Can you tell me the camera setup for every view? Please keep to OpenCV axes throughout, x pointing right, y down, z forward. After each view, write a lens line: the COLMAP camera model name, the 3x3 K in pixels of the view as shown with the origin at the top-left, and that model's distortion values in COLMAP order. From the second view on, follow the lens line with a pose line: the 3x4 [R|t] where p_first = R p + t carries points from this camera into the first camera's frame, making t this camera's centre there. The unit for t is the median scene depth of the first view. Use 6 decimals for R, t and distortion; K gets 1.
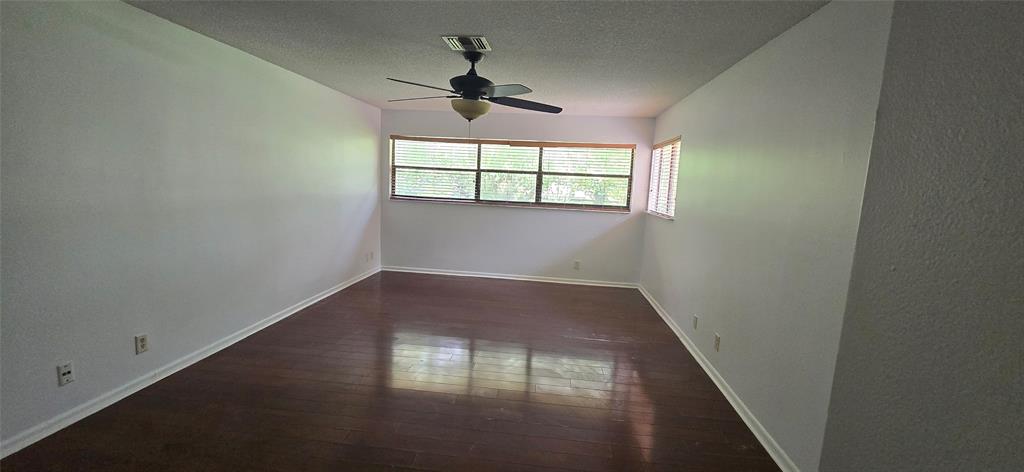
lens RADIAL K [[421.6, 0, 510.7], [0, 421.6, 236.8], [0, 0, 1]] dist [-0.000652, -0.000262]
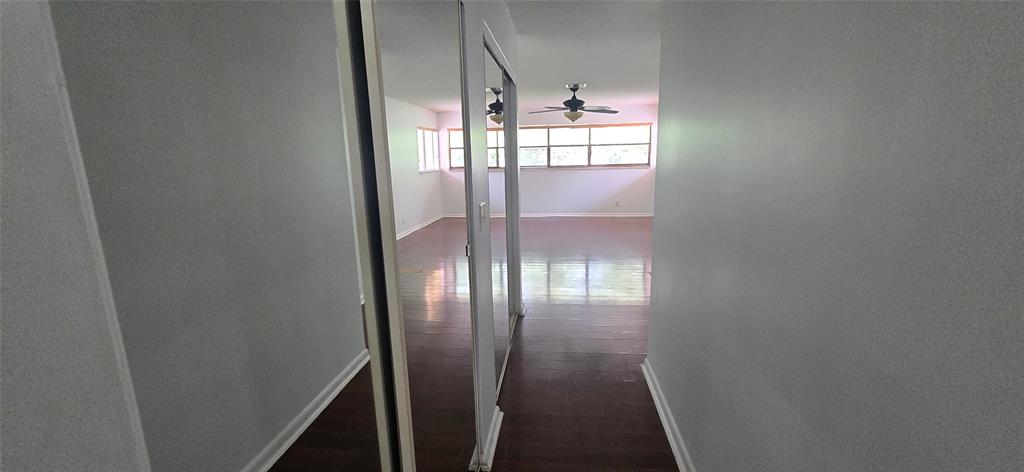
lens RADIAL K [[421.6, 0, 510.7], [0, 421.6, 236.8], [0, 0, 1]] dist [-0.000652, -0.000262]
pose [[0.997609, -0.063700, -0.026803, -0.199170], [0.065110, 0.996332, 0.055518, 0.076612], [0.023168, -0.057130, 0.998098, -0.557824]]
